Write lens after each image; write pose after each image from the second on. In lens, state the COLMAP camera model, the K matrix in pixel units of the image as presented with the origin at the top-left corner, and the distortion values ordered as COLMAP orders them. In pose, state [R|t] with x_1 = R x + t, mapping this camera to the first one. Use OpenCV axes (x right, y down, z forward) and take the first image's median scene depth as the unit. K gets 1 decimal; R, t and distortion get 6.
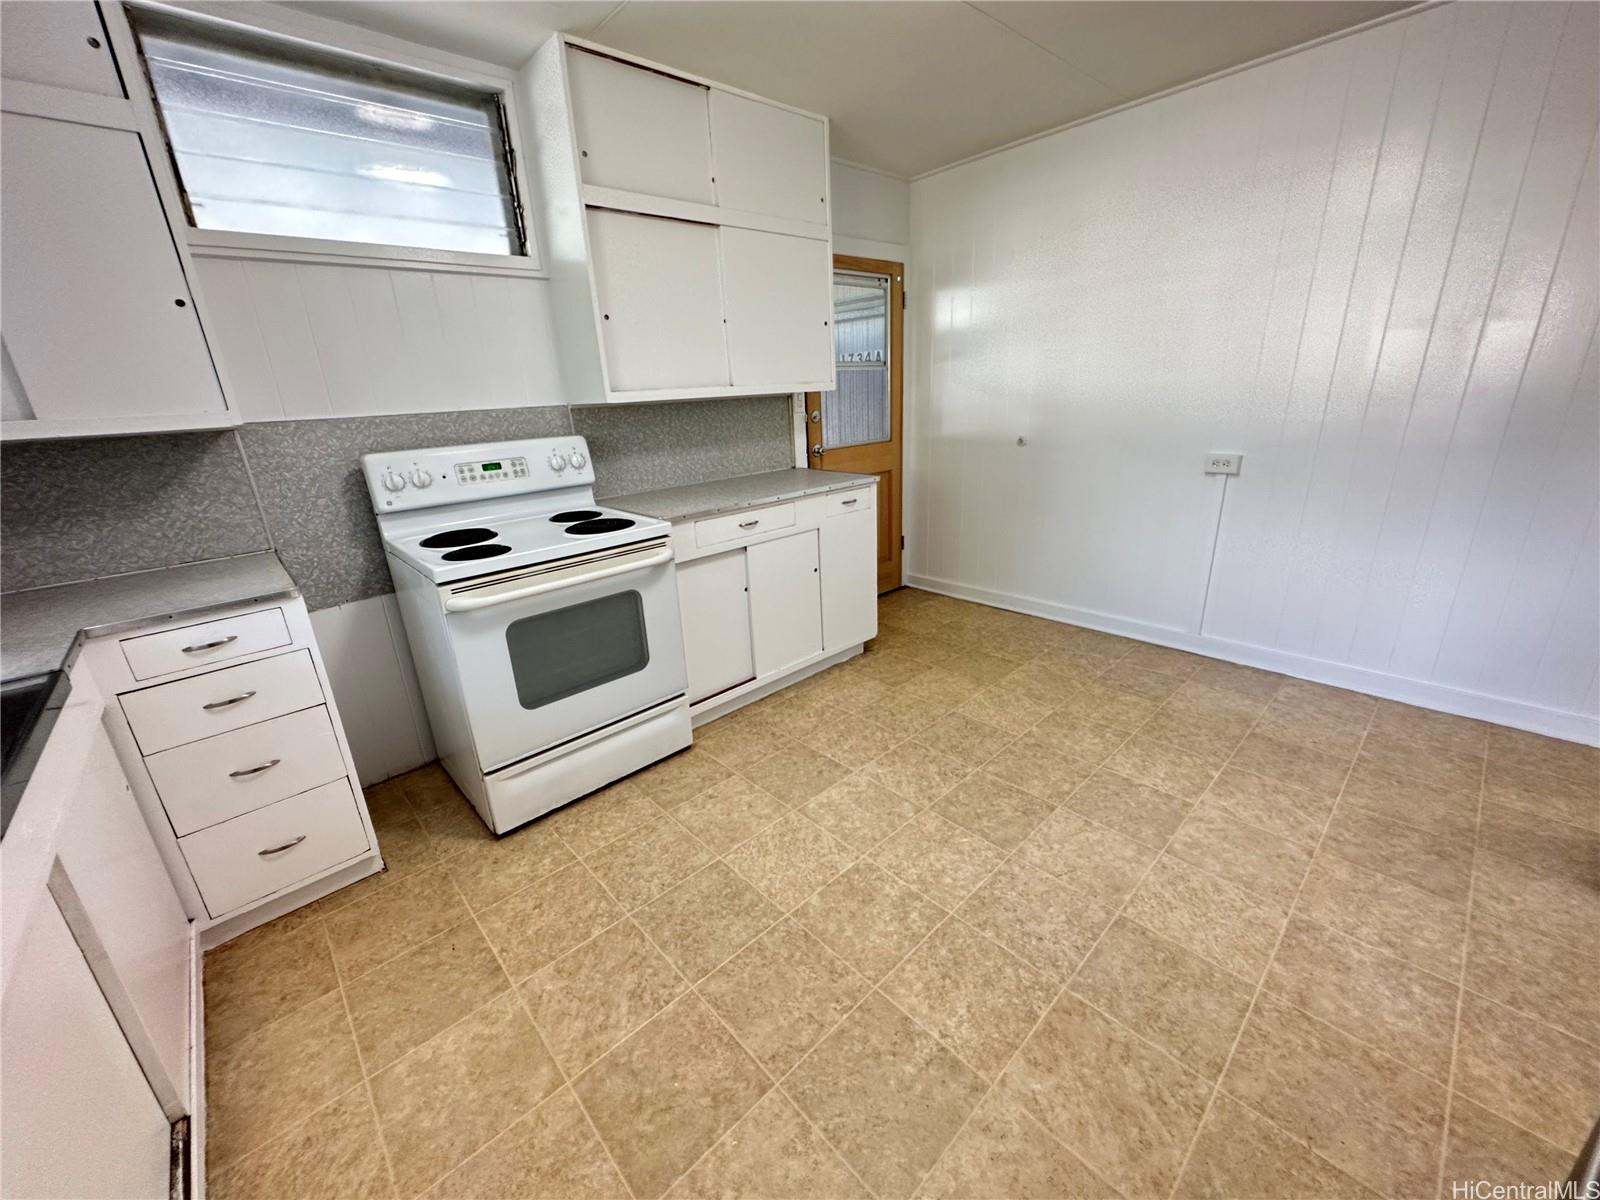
lens RADIAL K [[634.1, 0, 793.0], [0, 634.1, 603.9], [0, 0, 1]] dist [-0.000015, 0.000449]
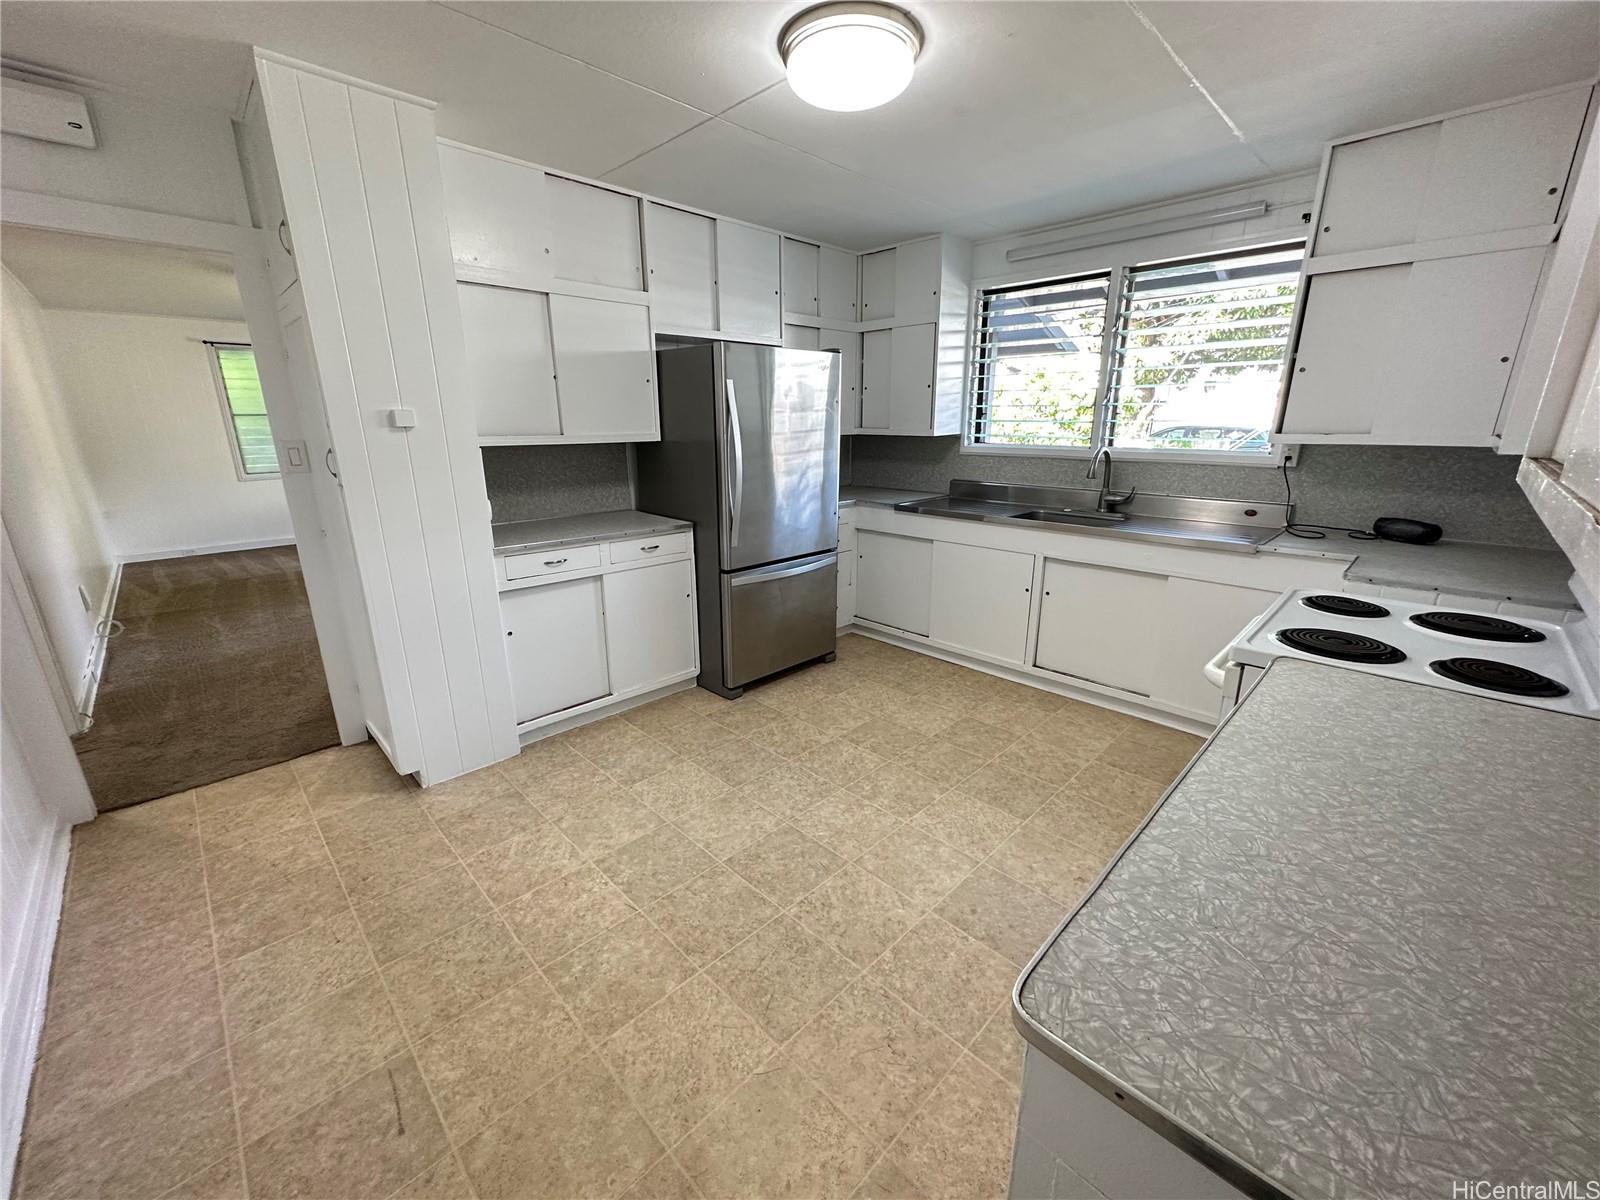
lens RADIAL K [[634.1, 0, 800.5], [0, 634.1, 593.6], [0, 0, 1]] dist [-0.000015, 0.000449]
pose [[-0.997778, 0.061230, -0.026250, 0.282637], [0.035482, 0.821923, 0.568493, -0.585503], [0.056385, 0.566298, -0.822270, 1.540264]]
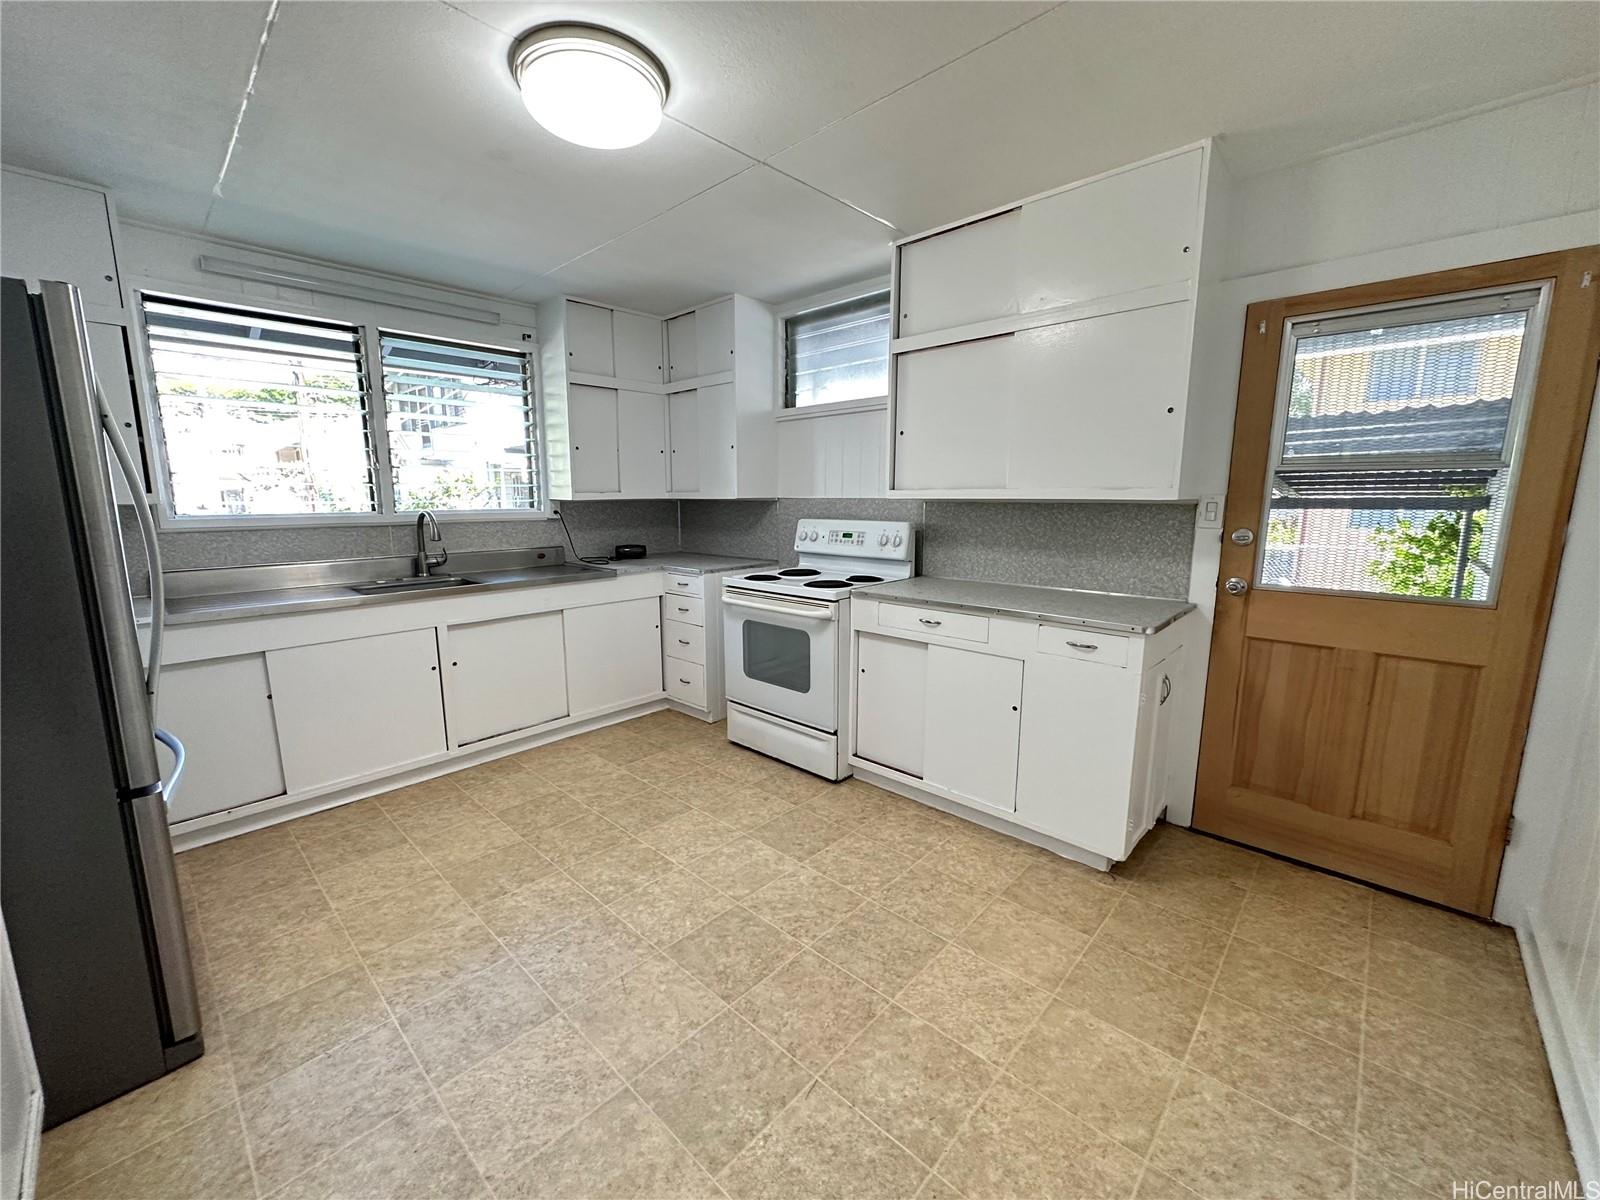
lens RADIAL K [[634.1, 0, 790.0], [0, 634.1, 598.2], [0, 0, 1]] dist [-0.000015, 0.000449]
pose [[0.068258, 0.207473, -0.975856, 1.065385], [-0.323744, 0.929812, 0.175039, -0.318464], [0.943679, 0.303980, 0.130635, 0.779634]]
